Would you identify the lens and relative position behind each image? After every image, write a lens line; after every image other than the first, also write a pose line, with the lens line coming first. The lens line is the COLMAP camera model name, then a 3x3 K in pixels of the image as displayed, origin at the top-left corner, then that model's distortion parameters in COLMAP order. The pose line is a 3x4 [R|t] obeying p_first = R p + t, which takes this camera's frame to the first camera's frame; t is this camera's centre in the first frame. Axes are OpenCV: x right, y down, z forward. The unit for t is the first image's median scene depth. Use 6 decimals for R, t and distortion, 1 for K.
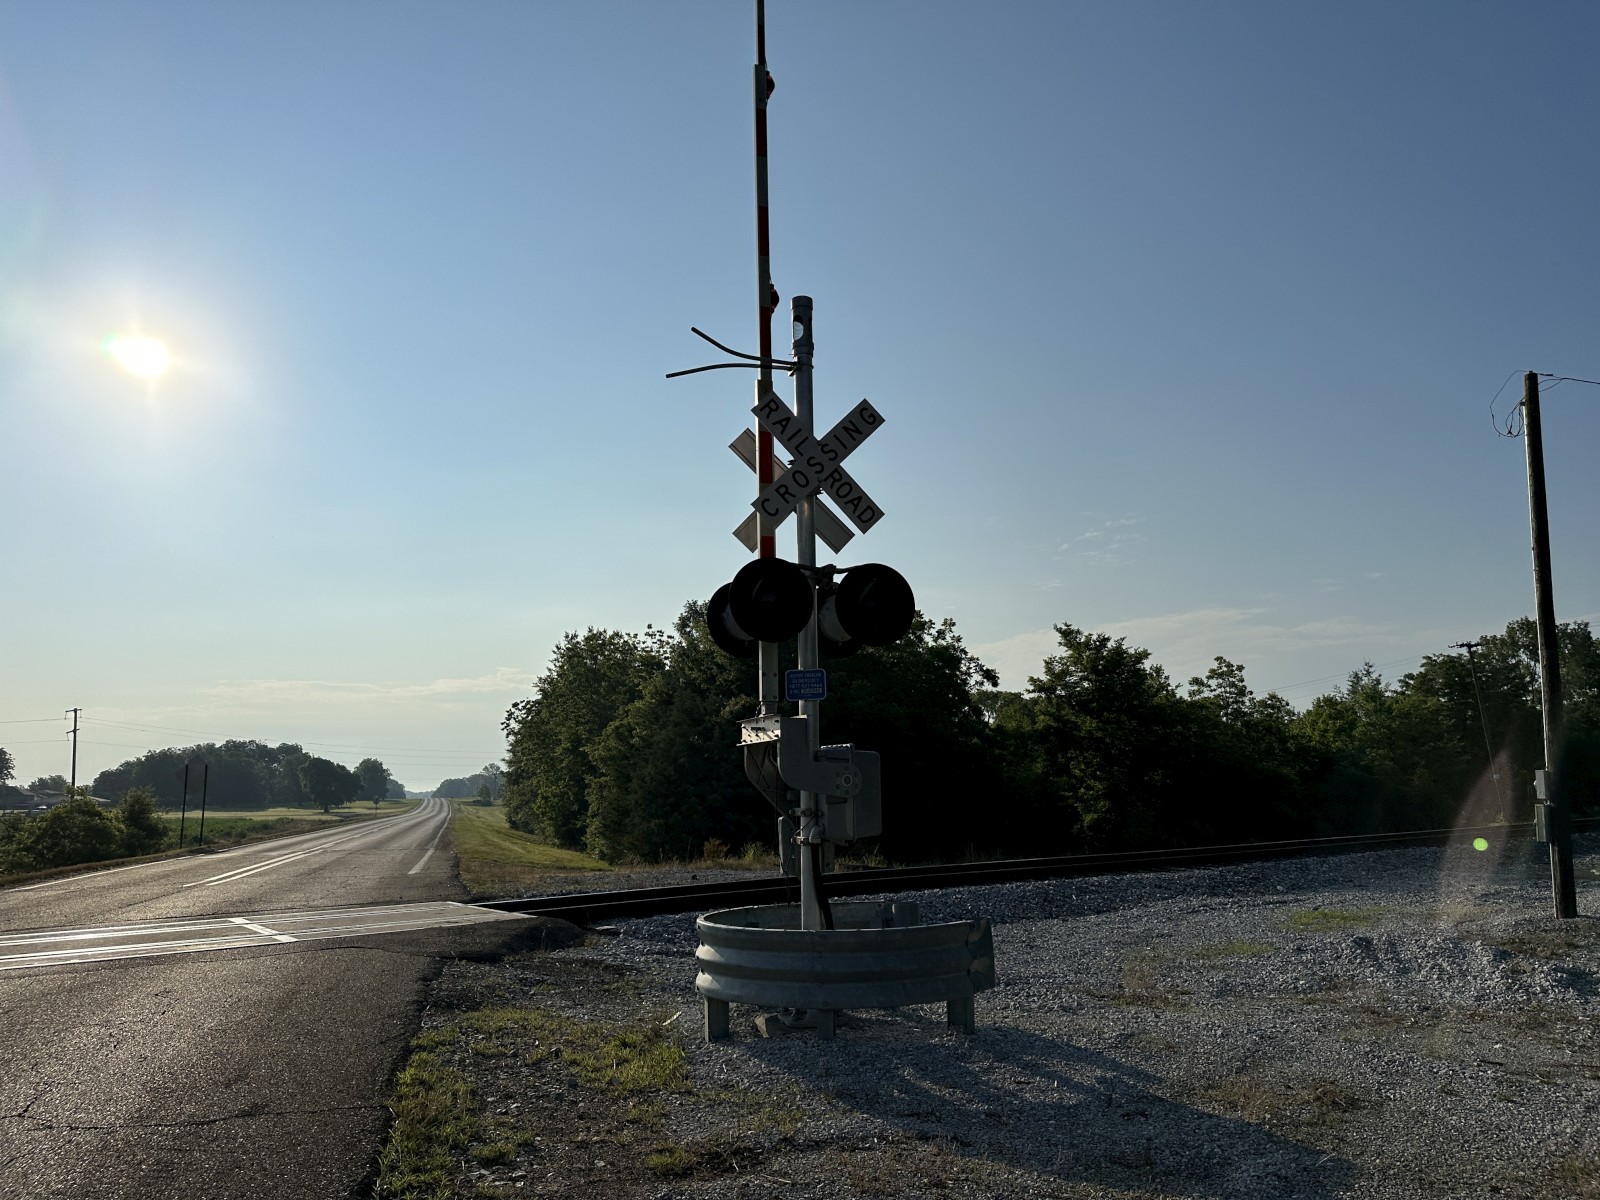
lens RADIAL K [[1104.1, 0, 789.0], [0, 1104.1, 568.6], [0, 0, 1]] dist [0.047696, -0.060444]
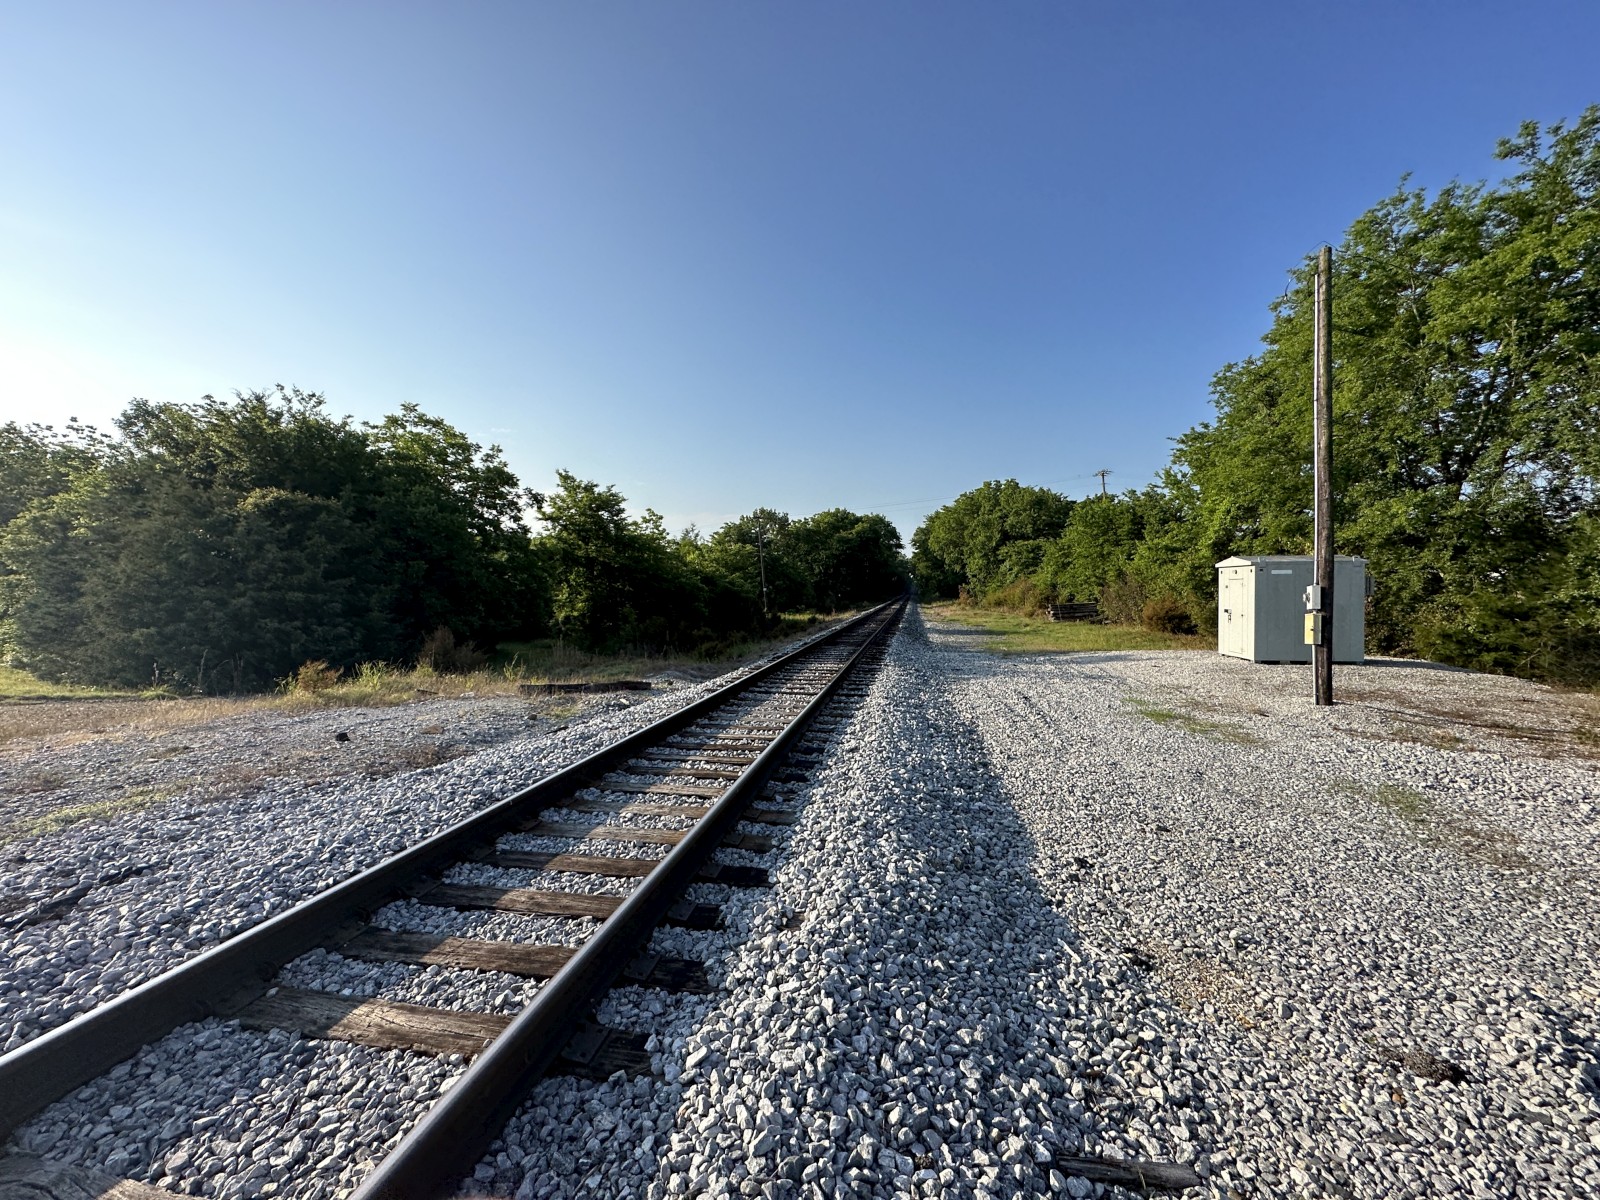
lens RADIAL K [[642.4, 0, 796.0], [0, 642.4, 600.7], [0, 0, 1]] dist [-0.002065, -0.000153]
pose [[0.739200, 0.004447, 0.673472, -0.056179], [-0.141937, 0.978548, 0.149327, 0.049050], [-0.658360, -0.205973, 0.723973, 0.245961]]
